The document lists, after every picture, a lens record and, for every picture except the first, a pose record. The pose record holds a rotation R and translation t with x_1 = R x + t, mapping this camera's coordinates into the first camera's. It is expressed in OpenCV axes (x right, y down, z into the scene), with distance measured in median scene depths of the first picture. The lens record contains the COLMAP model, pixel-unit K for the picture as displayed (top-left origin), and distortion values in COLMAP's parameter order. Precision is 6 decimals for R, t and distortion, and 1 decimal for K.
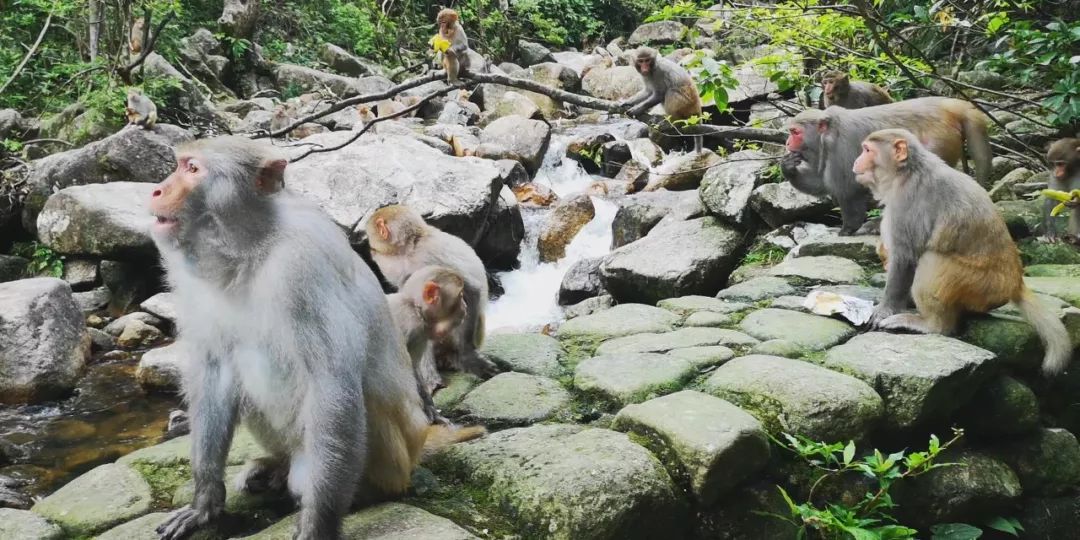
lens RADIAL K [[1088.2, 0, 499.6], [0, 1088.2, 269.3], [0, 0, 1]] dist [0.027750, -0.009438]
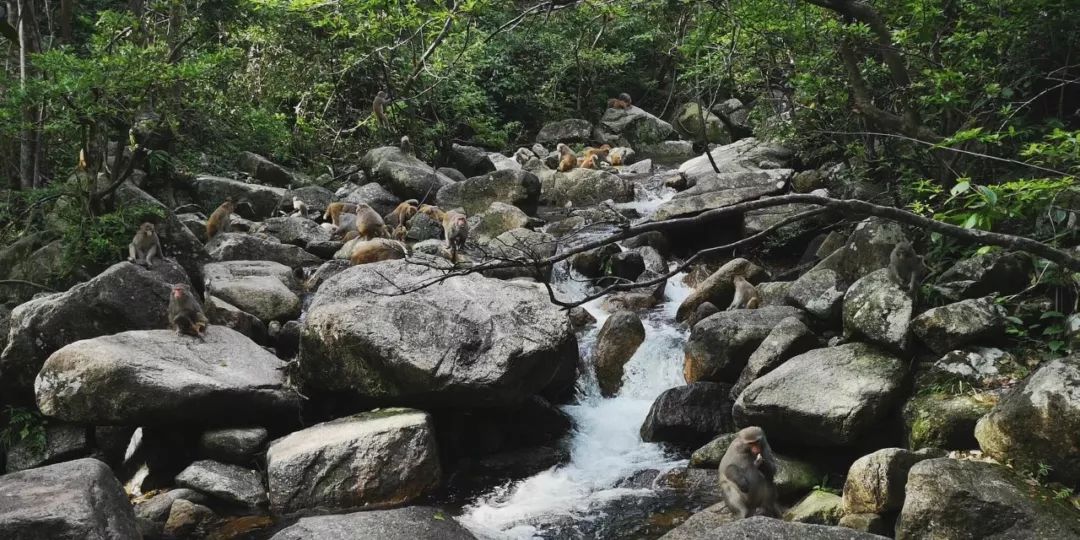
lens RADIAL K [[1088.2, 0, 499.6], [0, 1088.2, 269.3], [0, 0, 1]] dist [0.027750, -0.009438]
pose [[0.982617, -0.044162, 0.180317, -0.225956], [0.058438, 0.995496, -0.074645, -0.049691], [-0.176208, 0.083885, 0.980772, 0.118056]]
